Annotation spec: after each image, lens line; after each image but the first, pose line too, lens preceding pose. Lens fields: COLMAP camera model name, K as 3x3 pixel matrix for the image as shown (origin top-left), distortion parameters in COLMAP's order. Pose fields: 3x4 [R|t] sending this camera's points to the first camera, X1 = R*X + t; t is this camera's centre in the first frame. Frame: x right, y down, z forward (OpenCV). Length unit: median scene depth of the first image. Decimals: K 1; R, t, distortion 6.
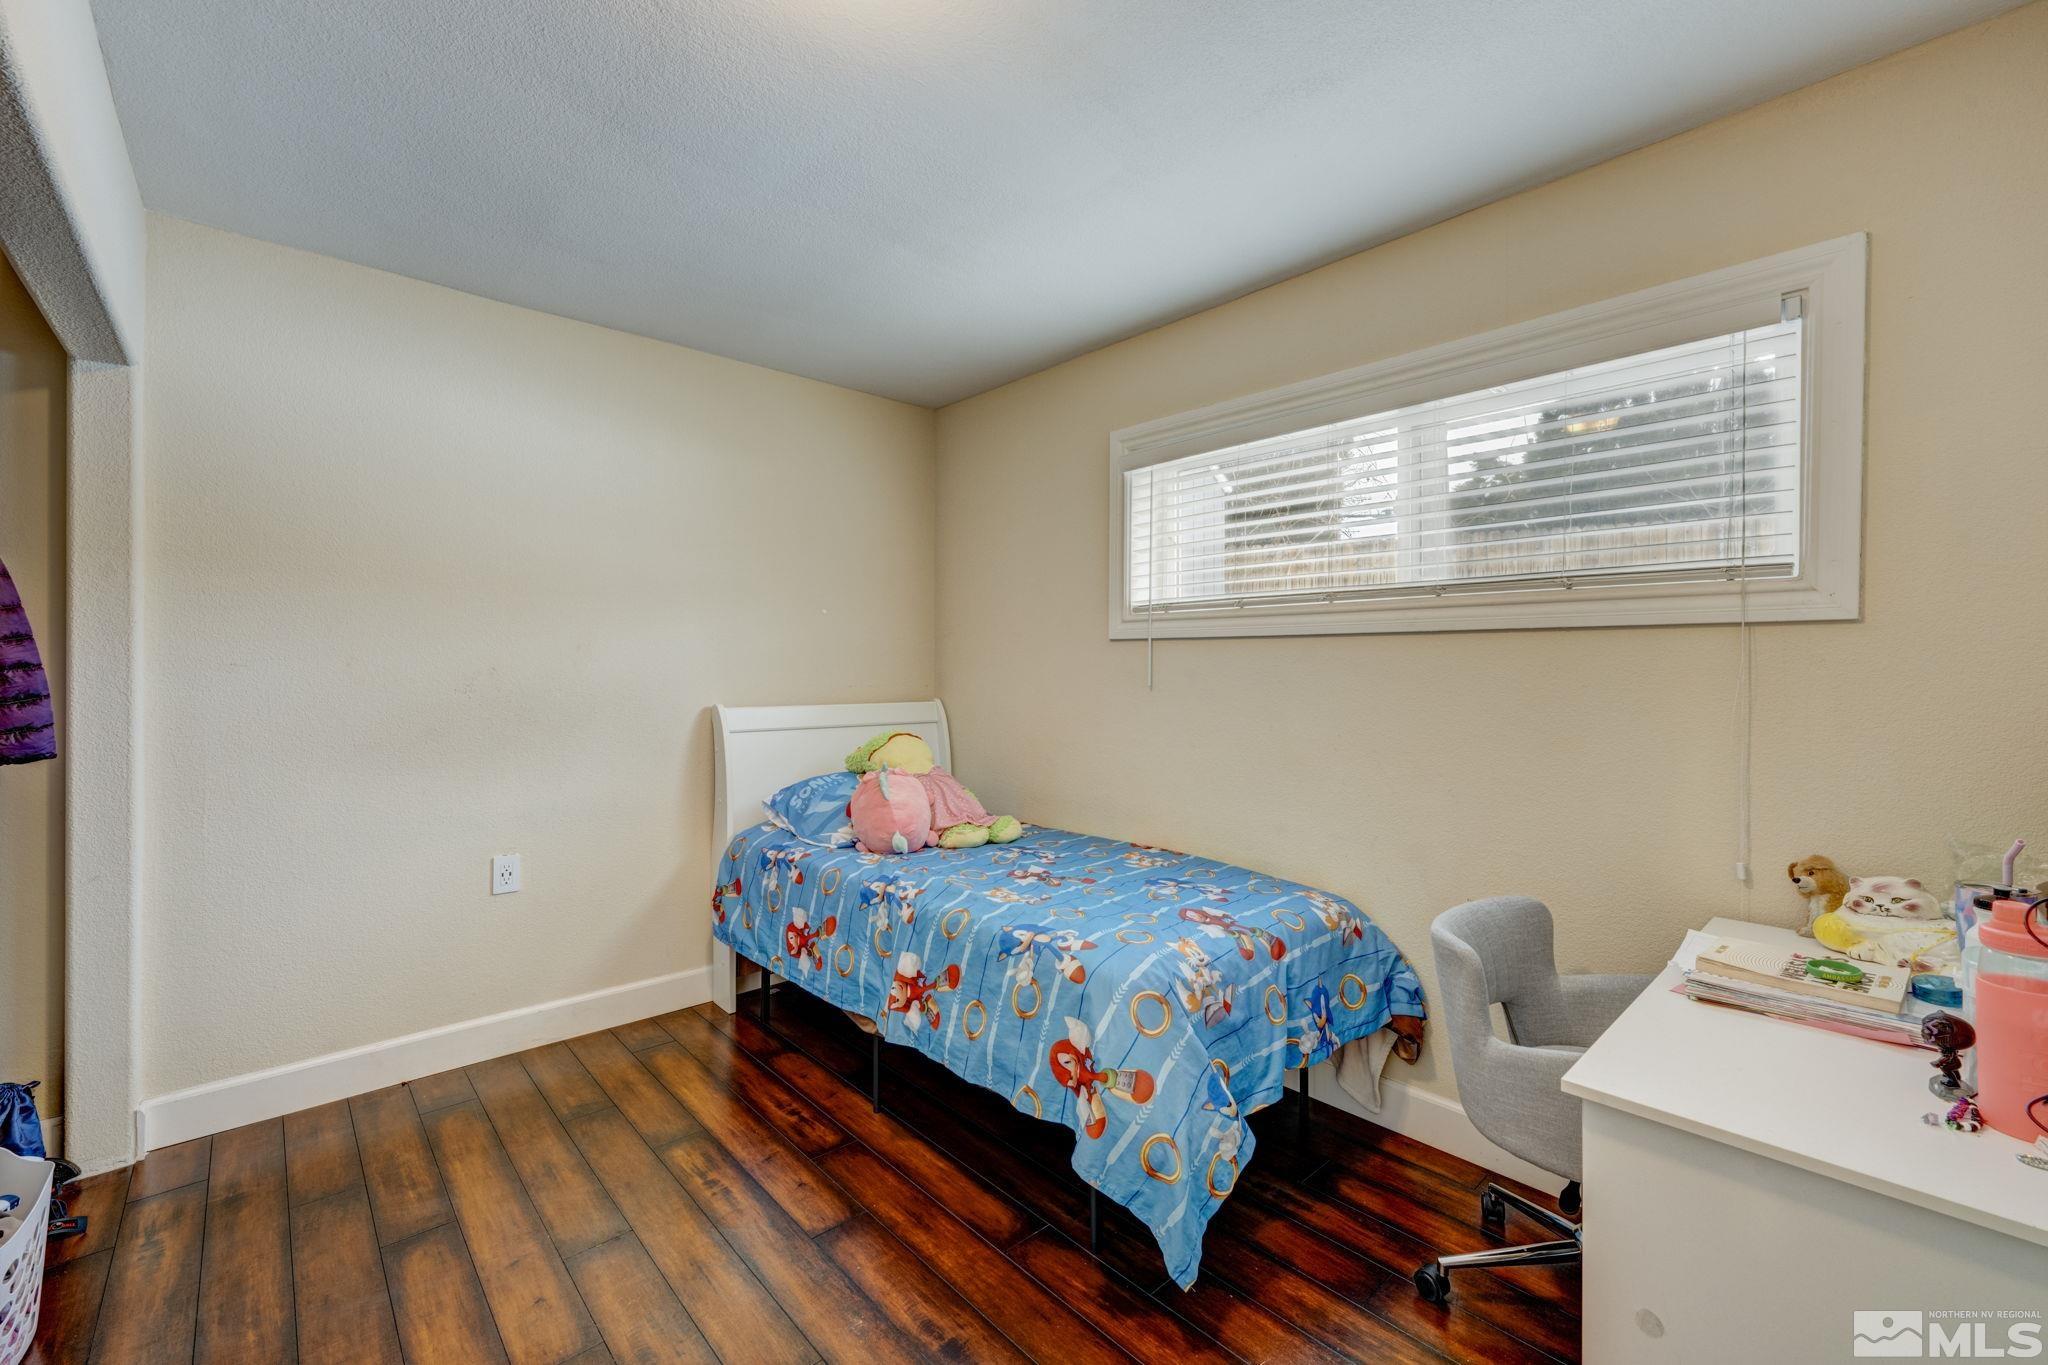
lens RADIAL K [[864.2, 0, 1010.8], [0, 864.2, 663.6], [0, 0, 1]] dist [-0.001350, 0.000167]
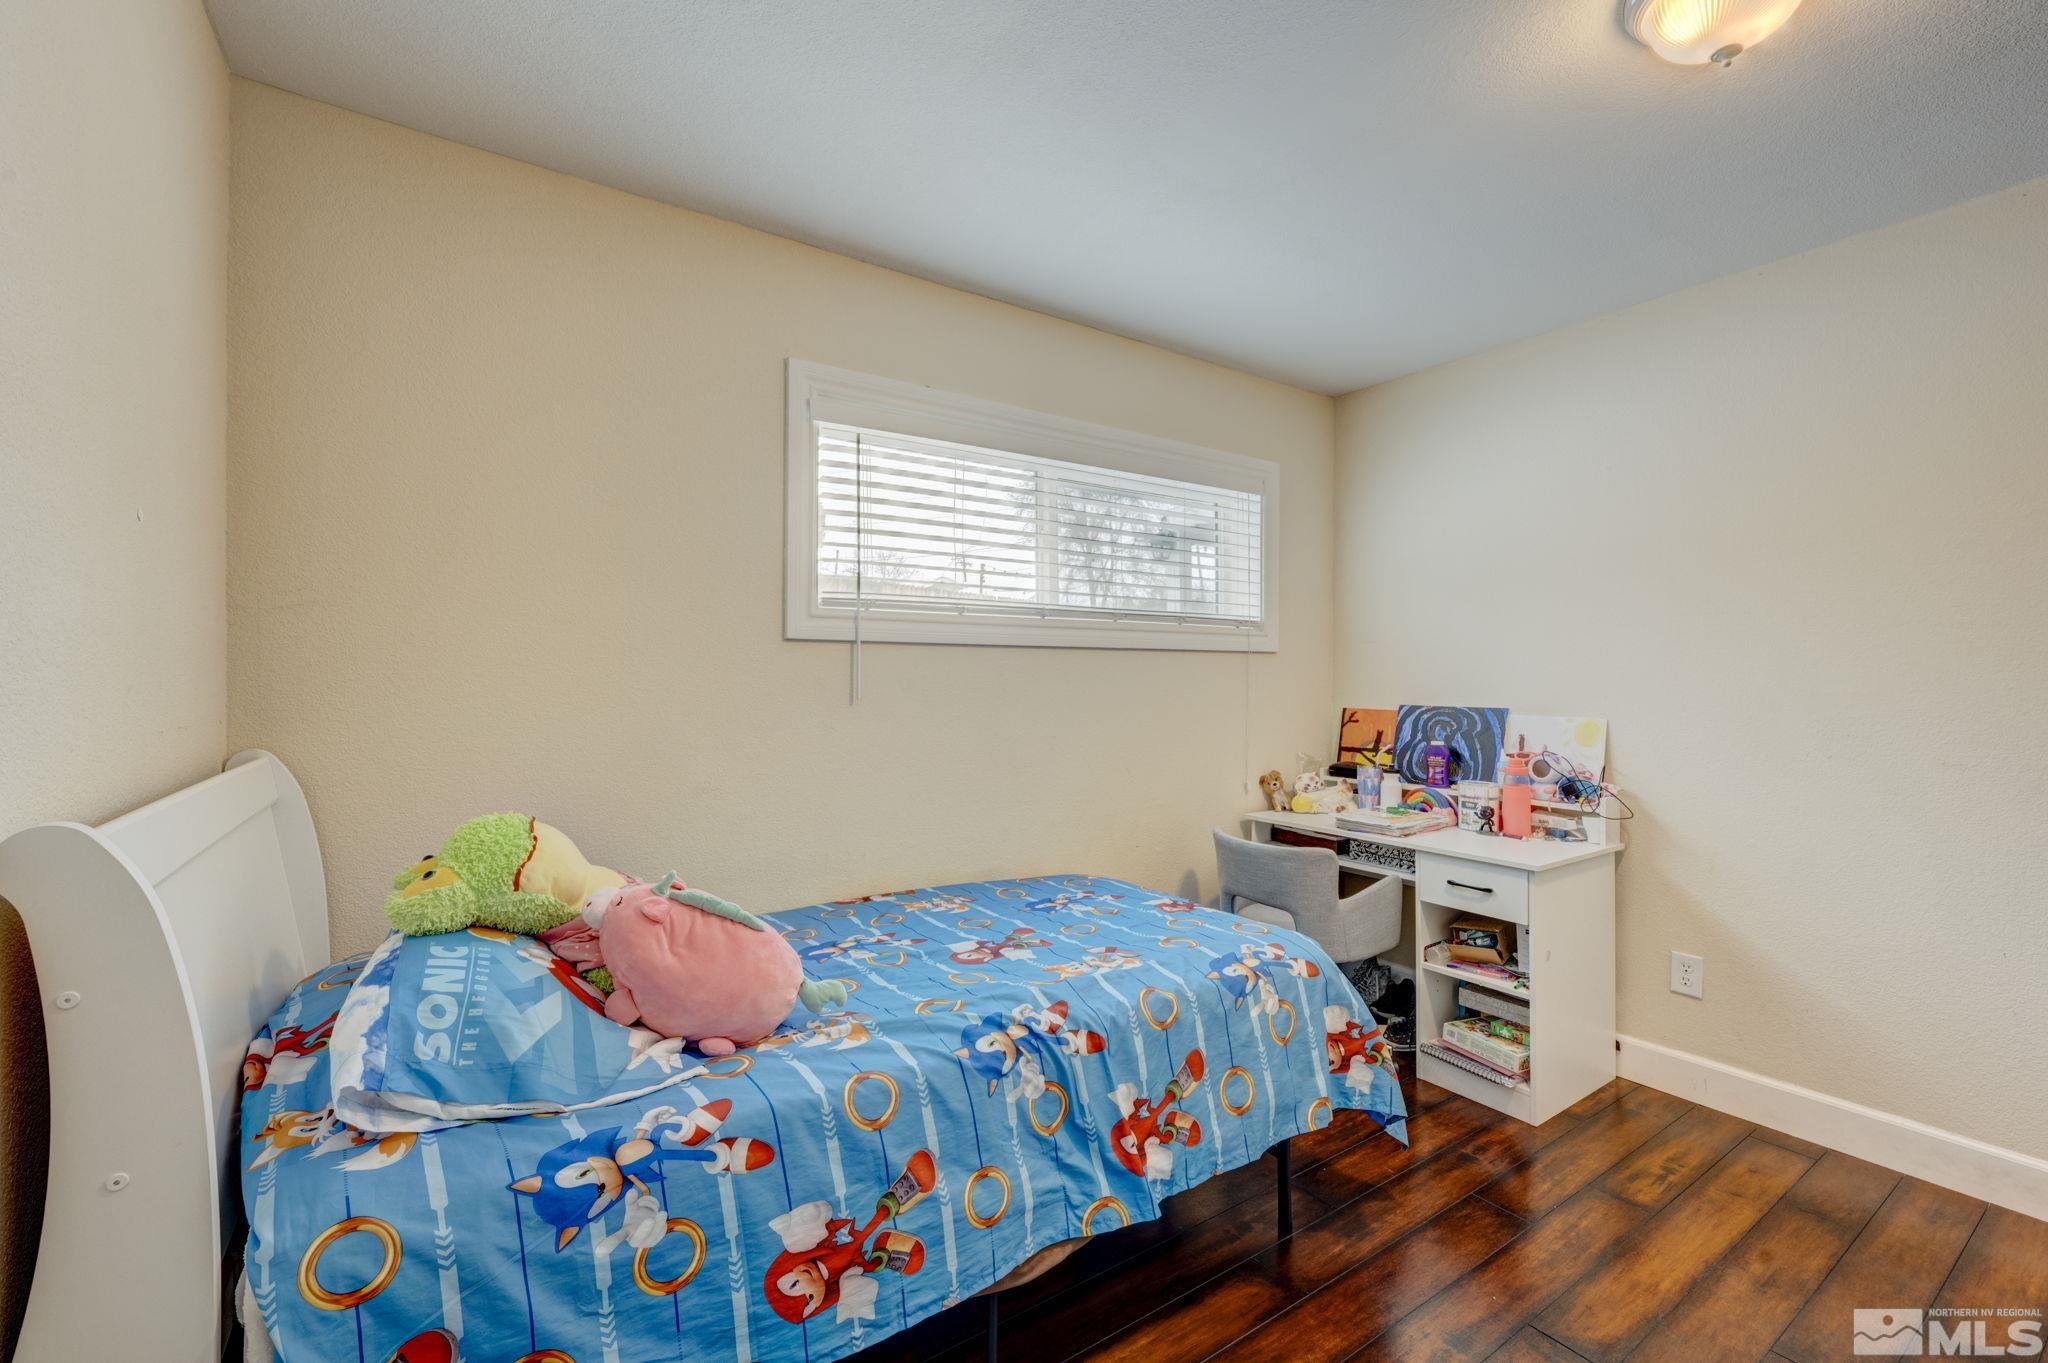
lens RADIAL K [[864.2, 0, 1010.8], [0, 864.2, 662.6], [0, 0, 1]] dist [-0.001350, 0.000167]
pose [[0.127959, 0.007054, 0.991754, -0.783525], [-0.004163, 0.999970, -0.006576, -0.004537], [-0.991771, -0.003288, 0.127984, 0.946242]]
